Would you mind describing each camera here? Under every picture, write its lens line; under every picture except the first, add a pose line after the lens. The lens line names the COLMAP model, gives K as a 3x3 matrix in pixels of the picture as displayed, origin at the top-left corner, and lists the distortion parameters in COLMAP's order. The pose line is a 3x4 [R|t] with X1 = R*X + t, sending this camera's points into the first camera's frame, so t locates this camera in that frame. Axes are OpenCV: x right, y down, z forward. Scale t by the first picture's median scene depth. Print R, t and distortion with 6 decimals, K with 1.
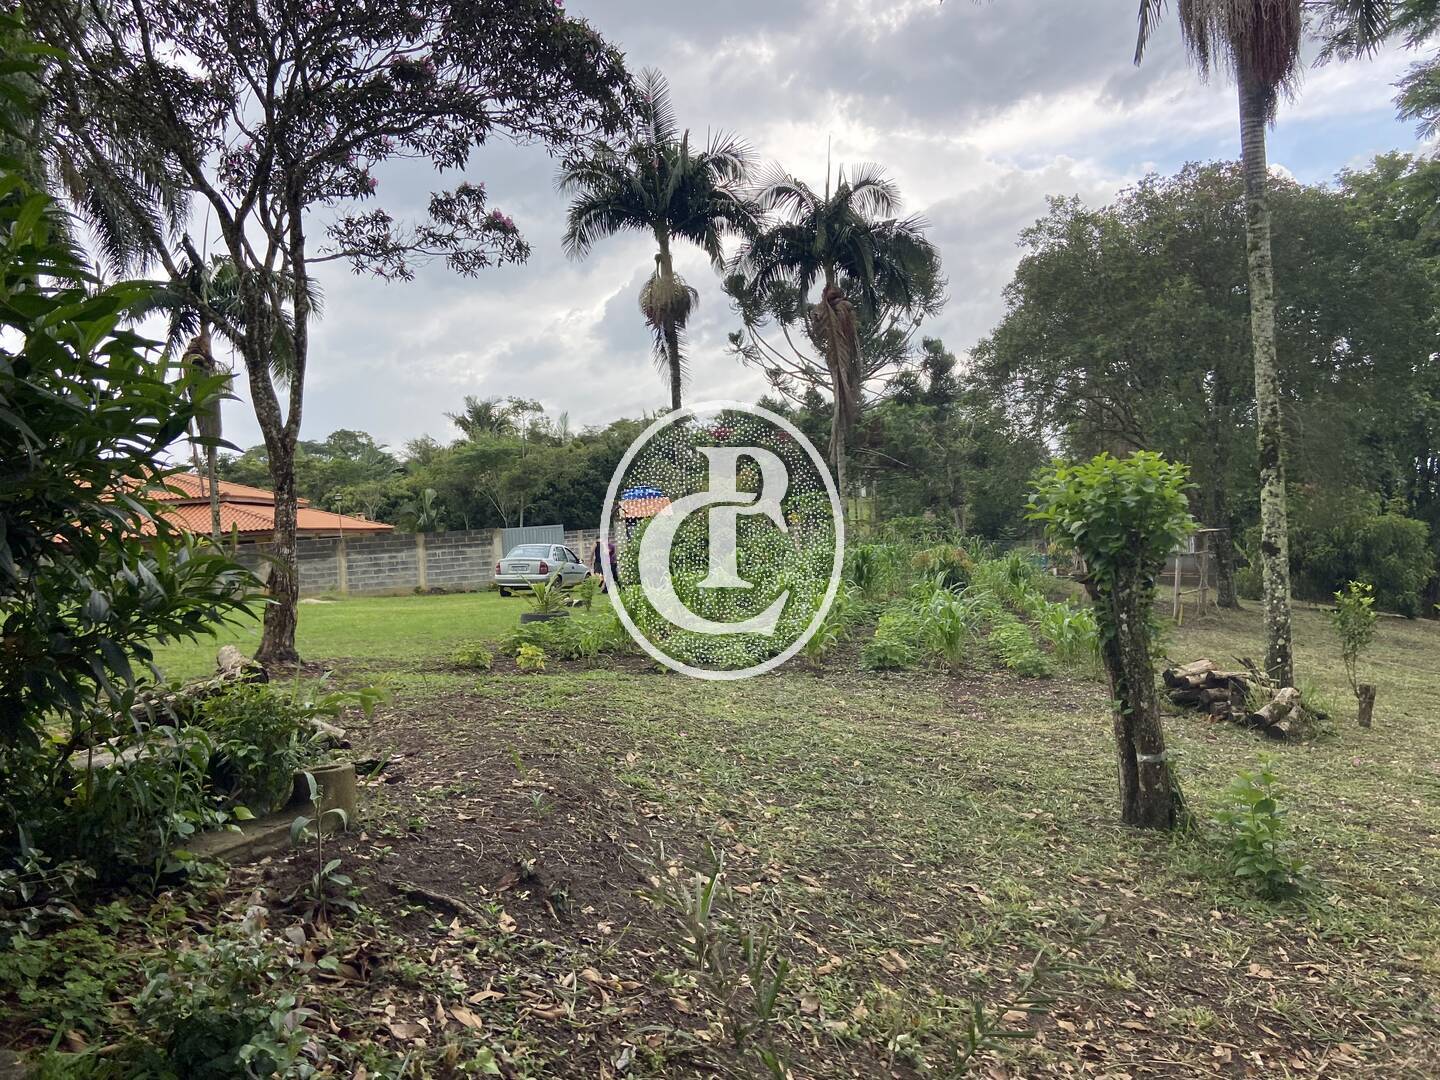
lens RADIAL K [[1087.1, 0, 721.3], [0, 1087.1, 523.4], [0, 0, 1]] dist [0.139111, -0.167546]
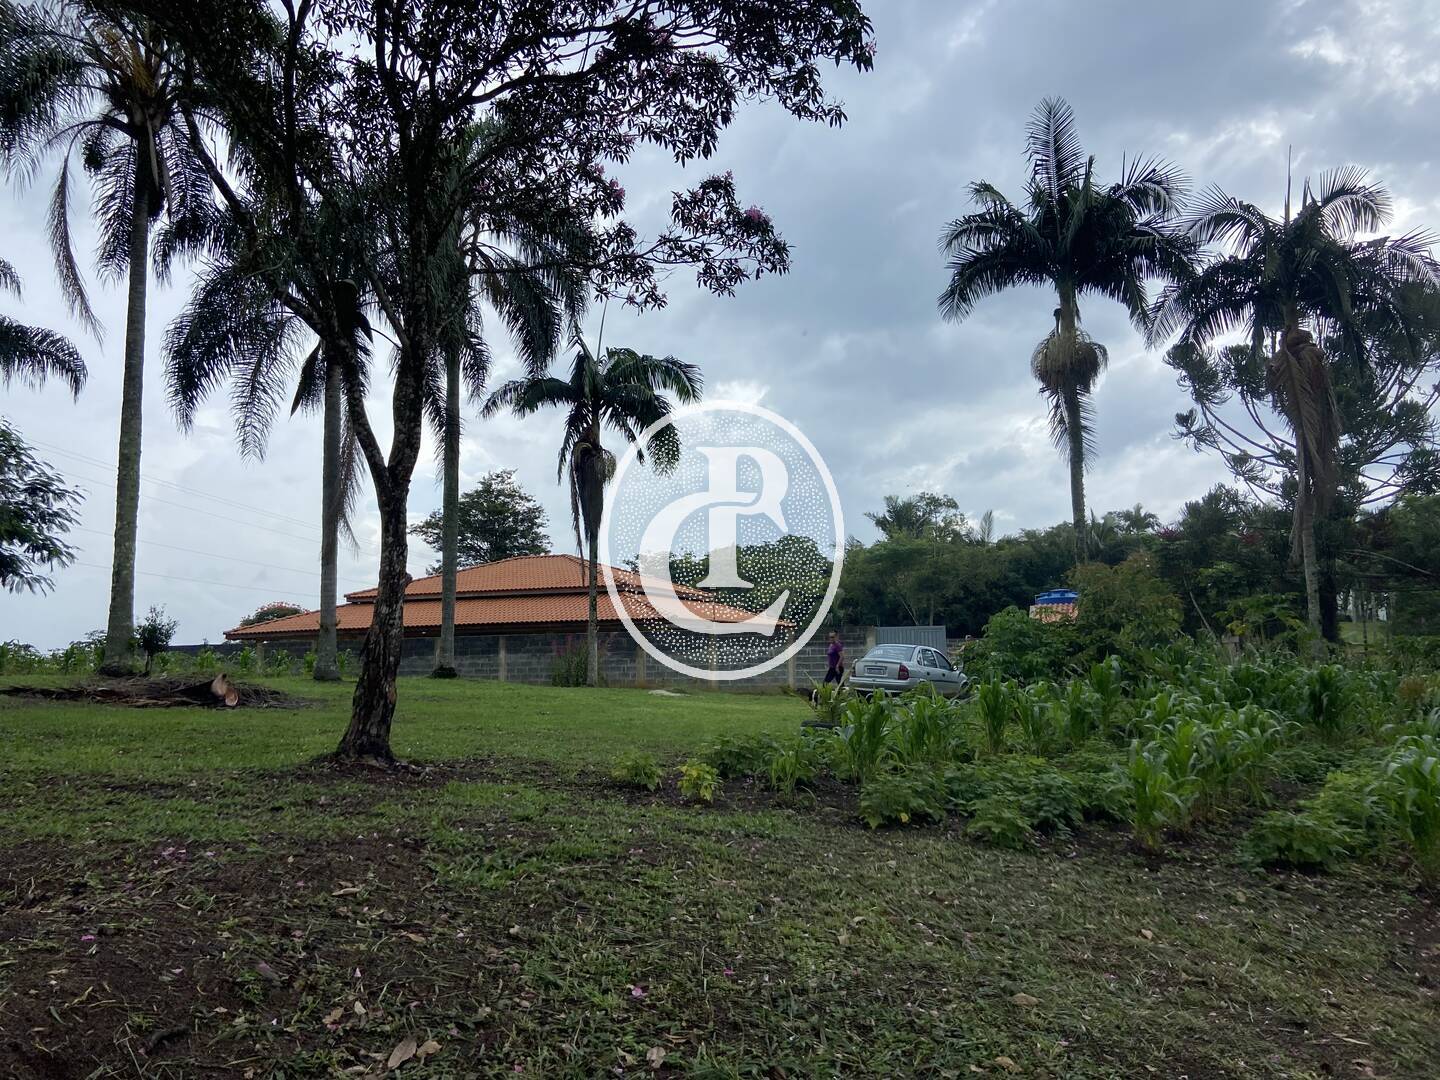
lens RADIAL K [[1087.1, 0, 721.3], [0, 1087.1, 523.4], [0, 0, 1]] dist [0.139111, -0.167546]
pose [[0.917007, 0.002908, -0.398861, 0.045392], [-0.043086, 0.994845, -0.091804, 0.008881], [0.396538, 0.101370, 0.912404, 0.137749]]
